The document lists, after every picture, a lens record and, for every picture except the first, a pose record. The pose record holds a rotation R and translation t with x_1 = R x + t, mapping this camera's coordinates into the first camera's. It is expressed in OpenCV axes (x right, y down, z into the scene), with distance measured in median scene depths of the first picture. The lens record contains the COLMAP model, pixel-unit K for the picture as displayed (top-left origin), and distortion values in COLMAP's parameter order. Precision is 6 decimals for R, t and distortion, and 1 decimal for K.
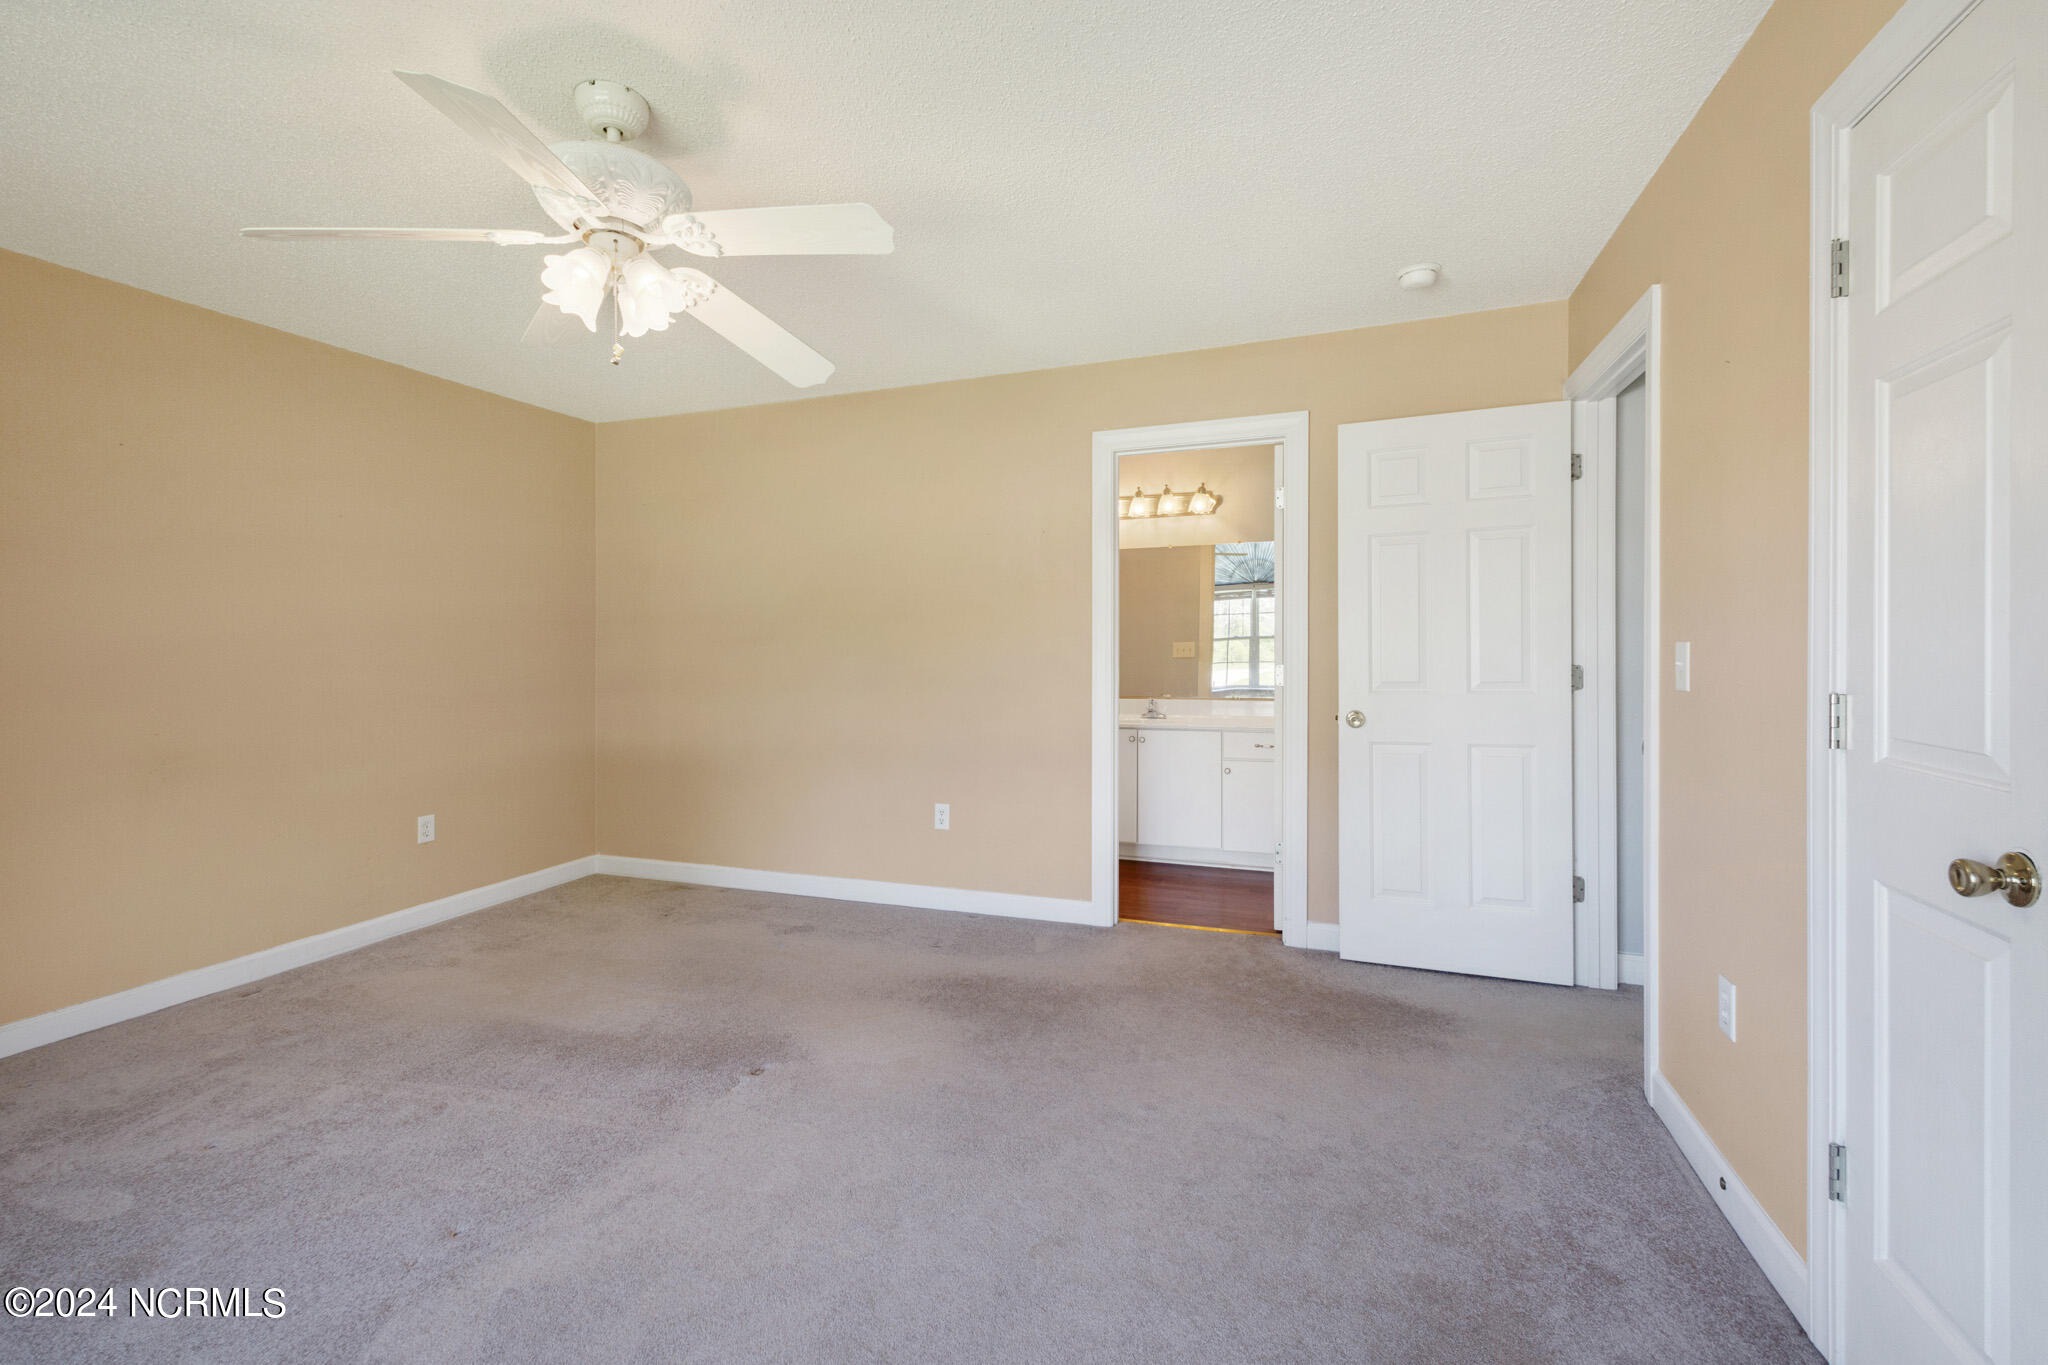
lens RADIAL K [[857.7, 0, 1021.7], [0, 857.7, 658.1], [0, 0, 1]] dist [0.020706, 0.000003]
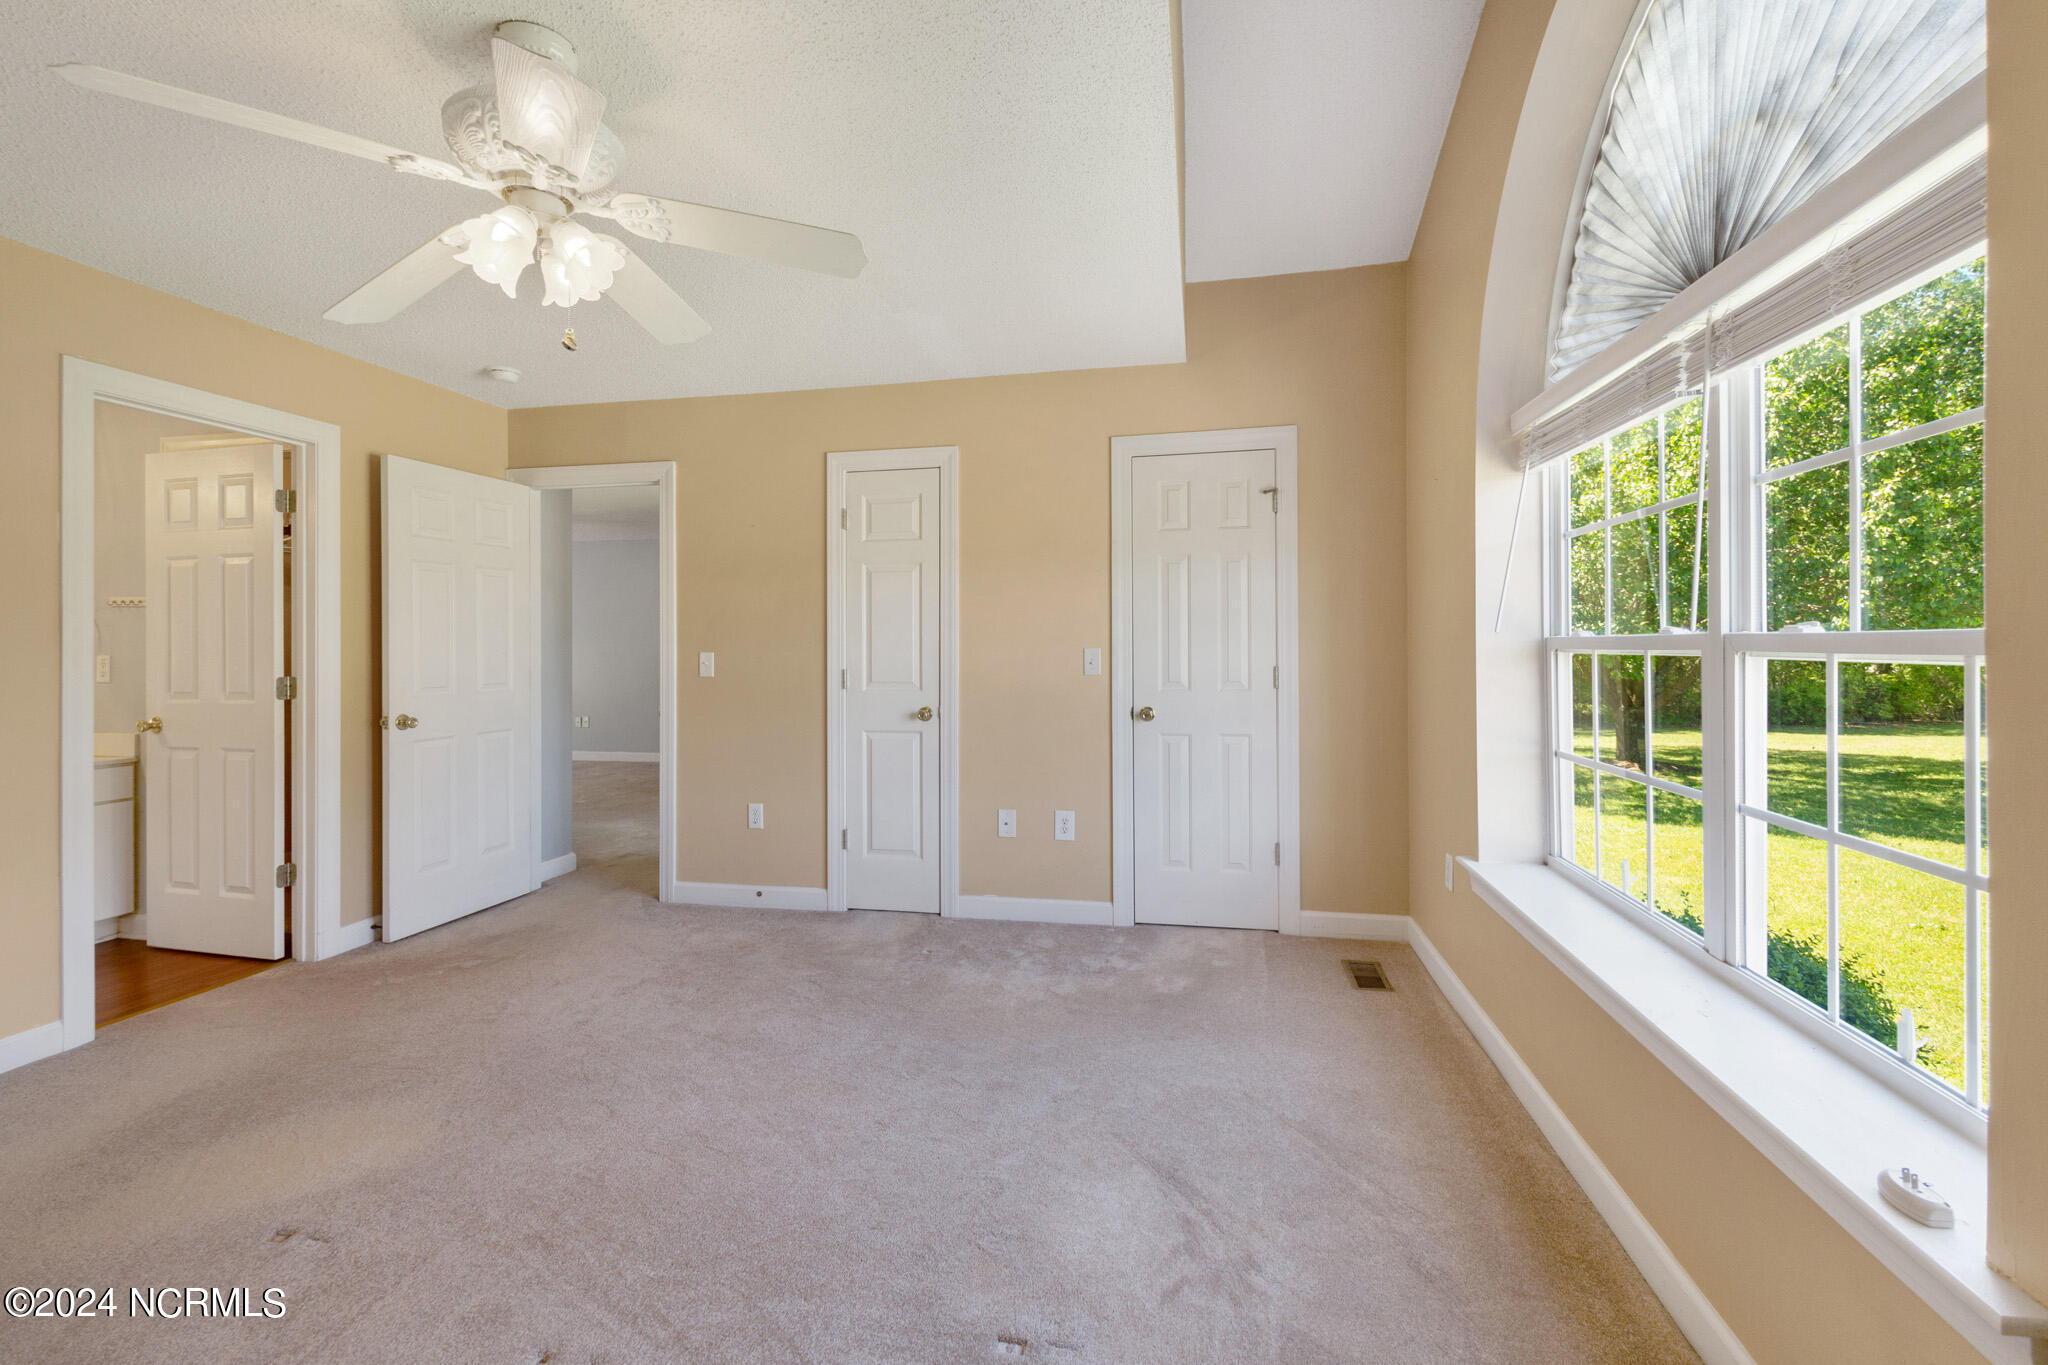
lens RADIAL K [[857.7, 0, 1021.7], [0, 857.7, 658.1], [0, 0, 1]] dist [0.020706, 0.000003]
pose [[-0.150580, 0.010809, 0.988539, -0.756122], [0.022105, 0.999727, -0.007564, 0.012626], [-0.988351, 0.020712, -0.150778, 0.332344]]
